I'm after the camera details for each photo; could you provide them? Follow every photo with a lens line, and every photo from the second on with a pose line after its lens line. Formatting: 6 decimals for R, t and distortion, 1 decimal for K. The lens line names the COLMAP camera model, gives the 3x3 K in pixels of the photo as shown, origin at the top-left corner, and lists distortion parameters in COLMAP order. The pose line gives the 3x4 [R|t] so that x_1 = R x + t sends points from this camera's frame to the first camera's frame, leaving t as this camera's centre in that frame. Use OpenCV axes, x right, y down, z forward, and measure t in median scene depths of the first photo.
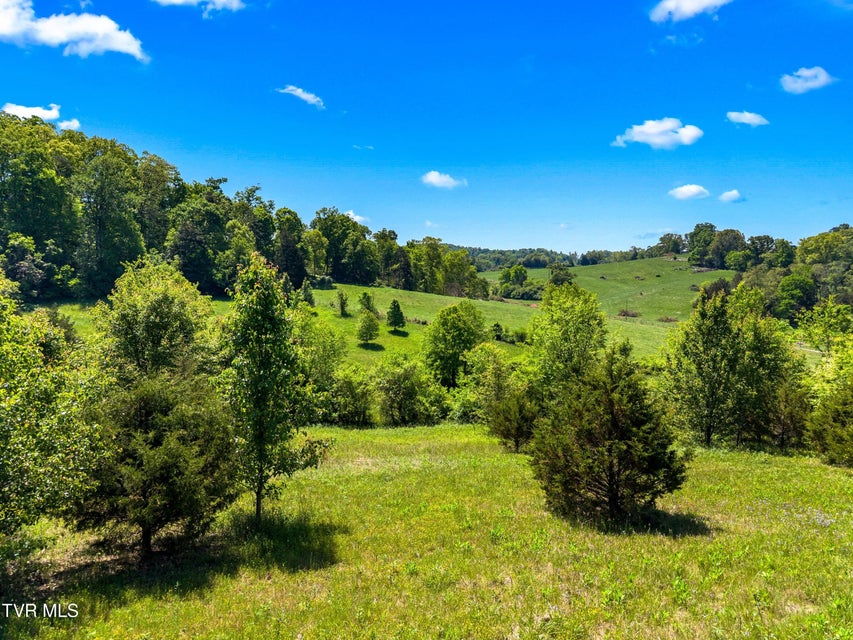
lens RADIAL K [[576.6, 0, 426.5], [0, 576.6, 320.0], [0, 0, 1]] dist [0.043318, -0.039764]
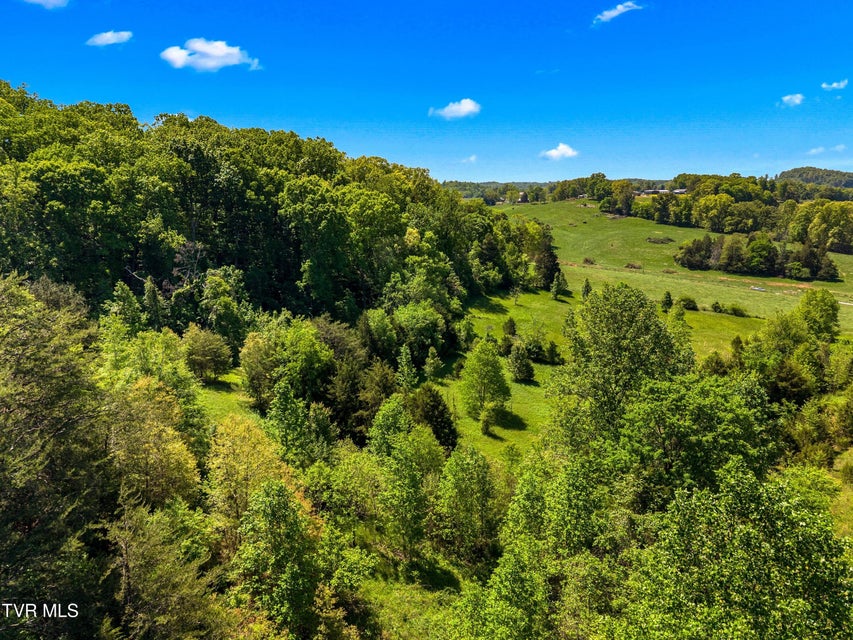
lens RADIAL K [[576.6, 0, 426.5], [0, 576.6, 320.0], [0, 0, 1]] dist [0.043318, -0.039764]
pose [[0.946216, -0.073184, 0.315148, -0.341951], [0.029238, 0.989438, 0.141980, -0.058668], [-0.322210, -0.125130, 0.938362, -0.077360]]
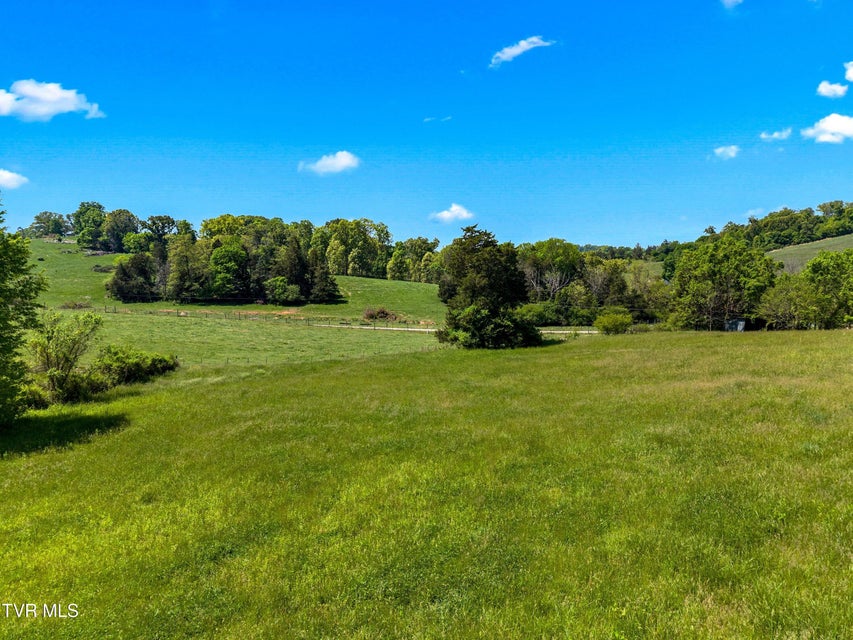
lens RADIAL K [[576.6, 0, 426.5], [0, 576.6, 320.0], [0, 0, 1]] dist [0.043318, -0.039764]
pose [[0.557958, -0.074291, 0.826537, 0.032216], [0.070030, 0.996647, 0.042307, 0.009842], [-0.826909, 0.034277, 0.561290, 0.131504]]
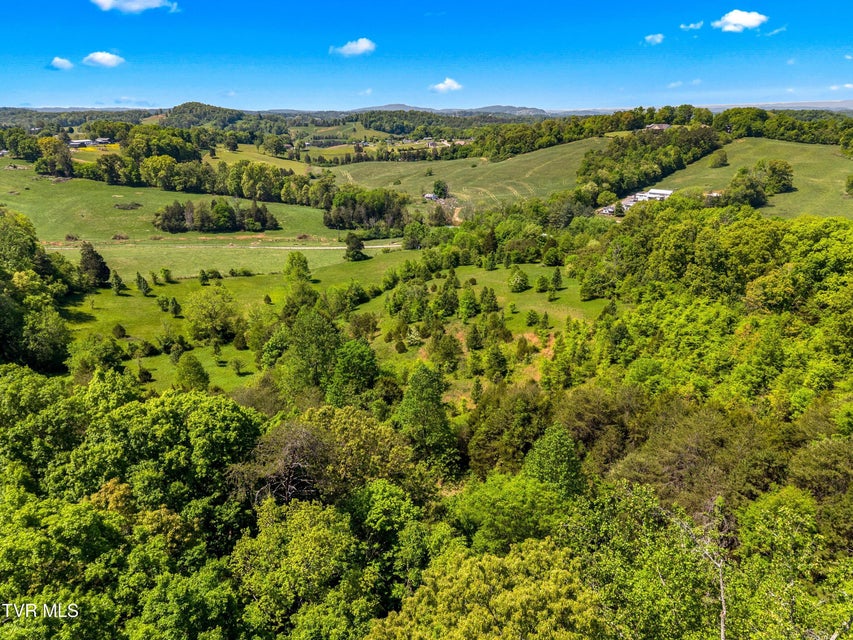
lens RADIAL K [[574.1, 0, 426.5], [0, 574.1, 320.0], [0, 0, 1]] dist [0.084540, -0.109317]
pose [[0.303253, -0.319533, 0.897740, -0.505510], [0.082095, 0.947361, 0.309463, -0.128659], [-0.949367, -0.020146, 0.313522, -0.120421]]
